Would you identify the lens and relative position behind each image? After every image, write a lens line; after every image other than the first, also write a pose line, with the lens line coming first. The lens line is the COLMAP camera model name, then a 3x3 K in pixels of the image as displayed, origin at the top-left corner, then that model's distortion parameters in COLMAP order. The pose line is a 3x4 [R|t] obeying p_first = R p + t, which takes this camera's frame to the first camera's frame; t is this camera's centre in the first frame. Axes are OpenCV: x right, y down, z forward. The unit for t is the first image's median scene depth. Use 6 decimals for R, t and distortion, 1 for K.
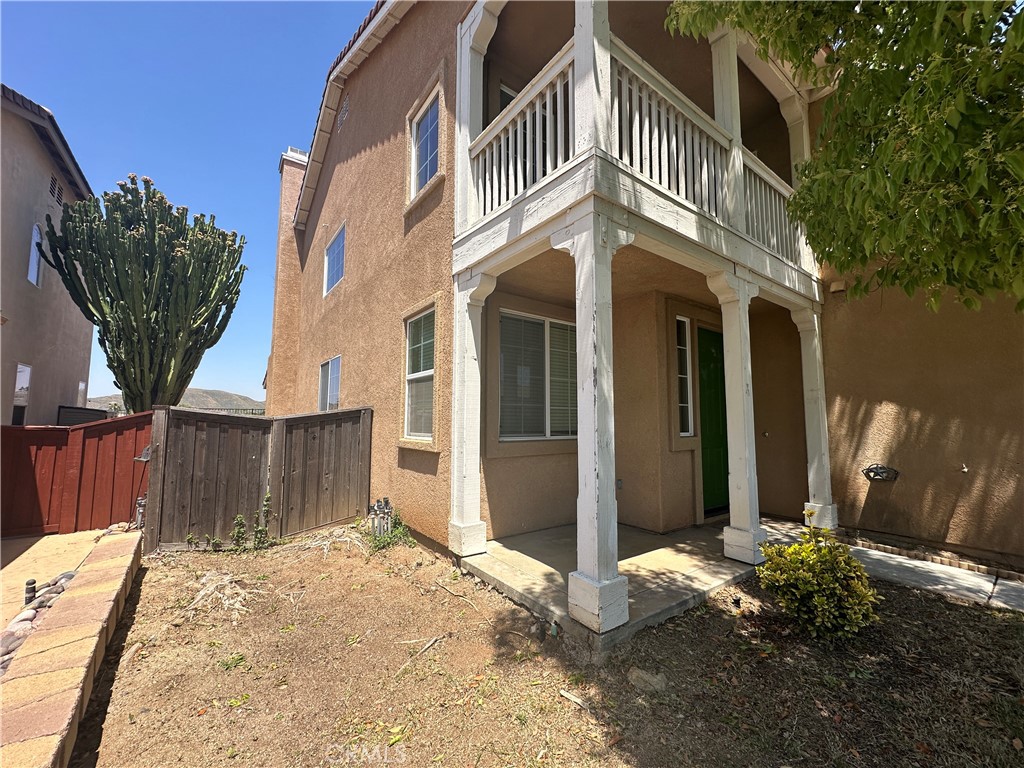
lens RADIAL K [[408.0, 0, 510.6], [0, 408.0, 383.1], [0, 0, 1]] dist [-0.002796, -0.000060]
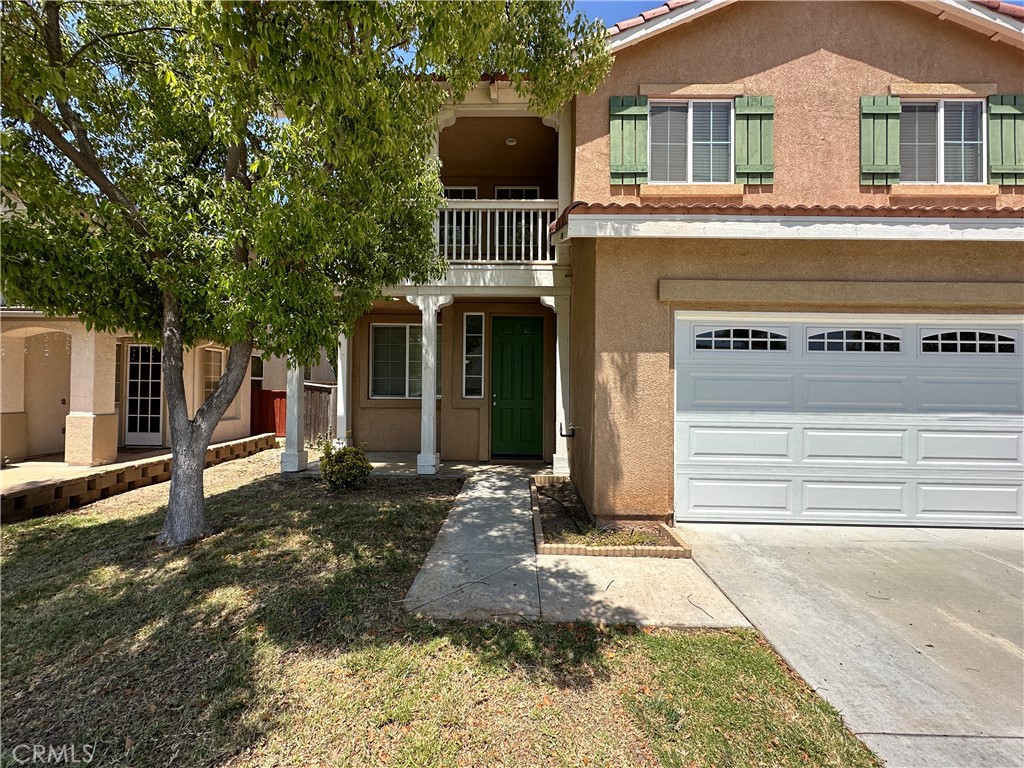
lens RADIAL K [[408.0, 0, 512.9], [0, 408.0, 383.2], [0, 0, 1]] dist [-0.002796, -0.000060]
pose [[0.789940, -0.010176, -0.613100, 1.223721], [0.053550, 0.997187, 0.052444, 0.011160], [0.610842, -0.074260, 0.788262, -0.020121]]
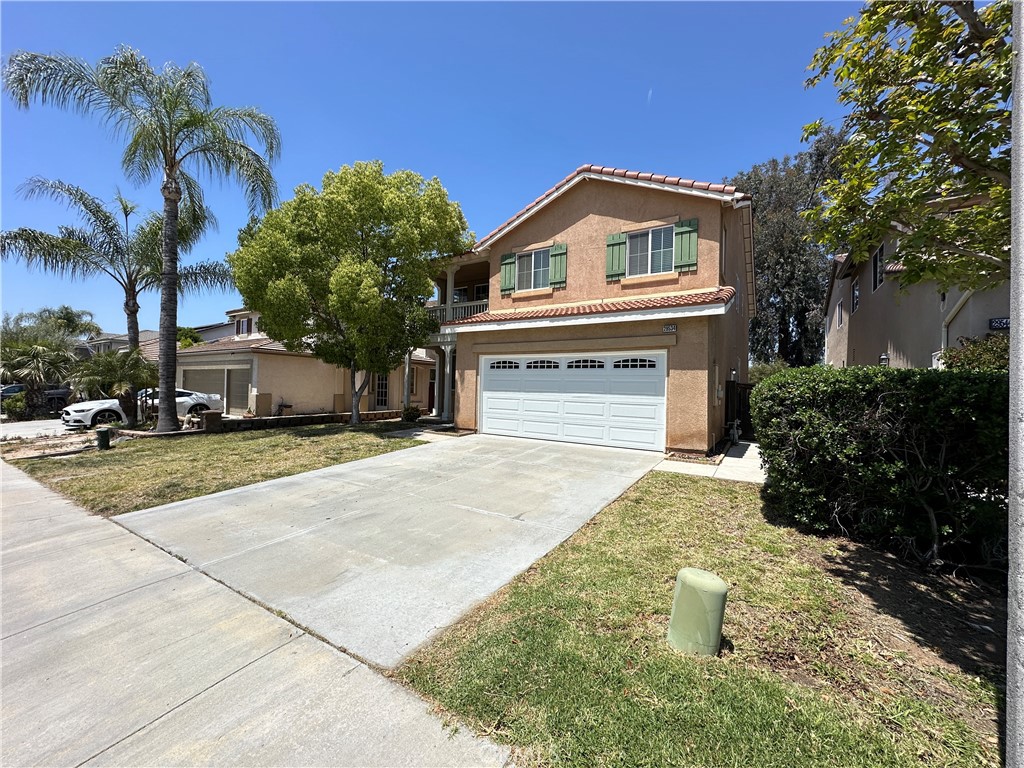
lens RADIAL K [[408.0, 0, 514.2], [0, 408.0, 385.2], [0, 0, 1]] dist [-0.002796, -0.000060]
pose [[0.356809, -0.012128, -0.934099, 2.889720], [0.063255, 0.997934, 0.011205, 0.069663], [0.932033, -0.063085, 0.356839, 0.174259]]
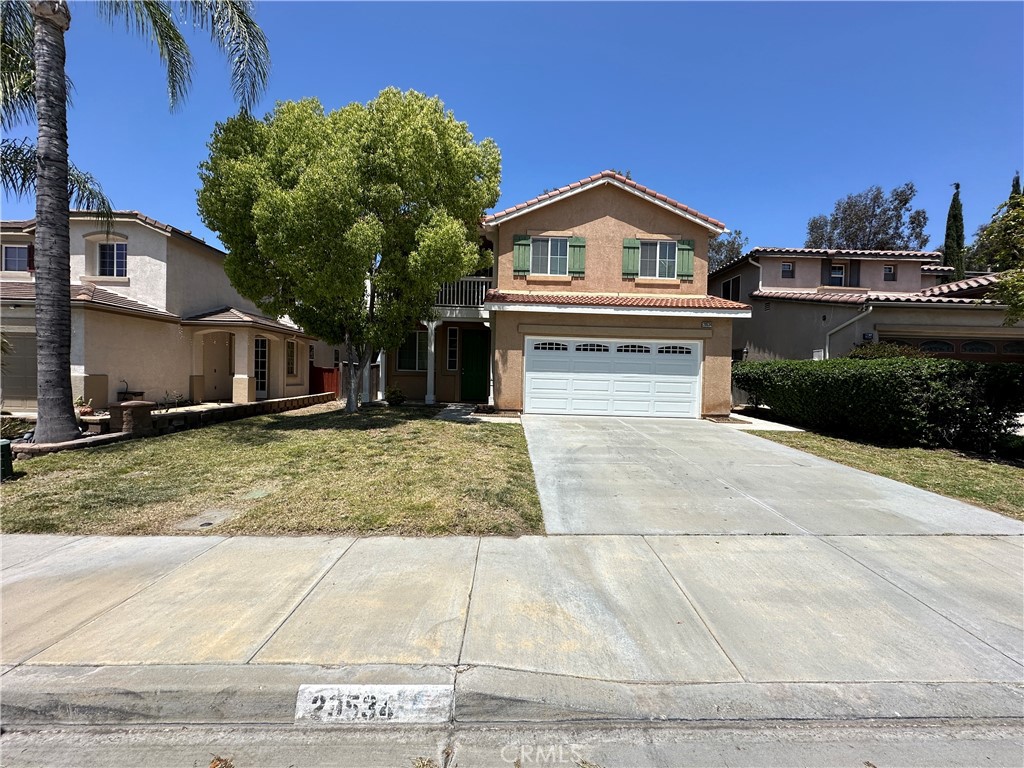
lens RADIAL K [[408.0, 0, 513.1], [0, 408.0, 384.1], [0, 0, 1]] dist [-0.002796, -0.000060]
pose [[0.812516, 0.021493, -0.582542, 2.105584], [0.036396, 0.995500, 0.087493, -0.003907], [0.581801, -0.092291, 0.808078, -0.904332]]
